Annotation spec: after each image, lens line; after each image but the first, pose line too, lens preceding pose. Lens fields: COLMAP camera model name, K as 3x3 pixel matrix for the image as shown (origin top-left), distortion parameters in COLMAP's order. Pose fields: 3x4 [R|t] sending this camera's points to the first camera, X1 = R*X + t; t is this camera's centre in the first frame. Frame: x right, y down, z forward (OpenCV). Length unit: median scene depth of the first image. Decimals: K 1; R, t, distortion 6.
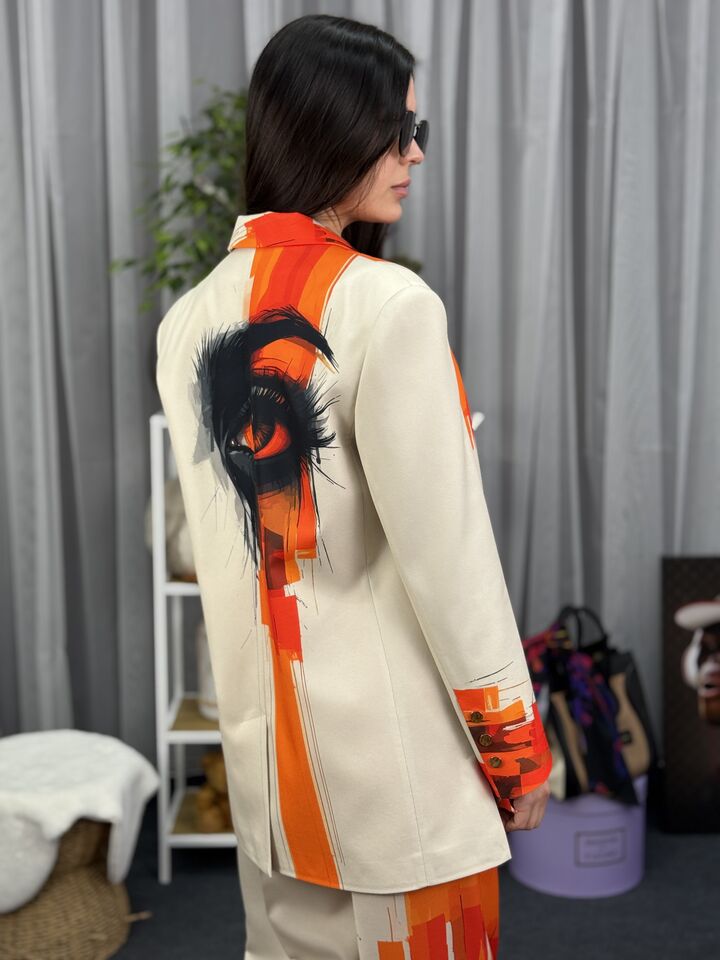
lens RADIAL K [[1355.1, 0, 371.4], [0, 1355.1, 482.8], [0, 0, 1]] dist [0.102856, 0.000000]
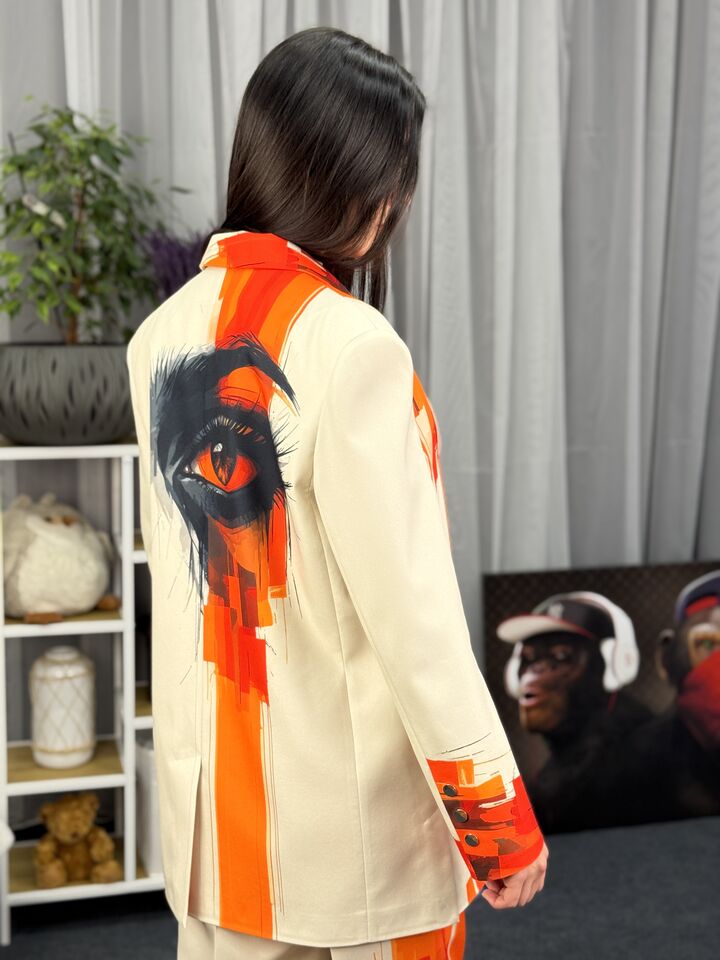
lens RADIAL K [[1355.1, 0, 371.9], [0, 1355.1, 489.5], [0, 0, 1]] dist [0.102856, 0.000000]
pose [[0.965668, -0.026827, 0.258389, -0.145909], [0.032177, 0.999346, -0.016498, 0.003914], [-0.257777, 0.024246, 0.965900, 0.018164]]
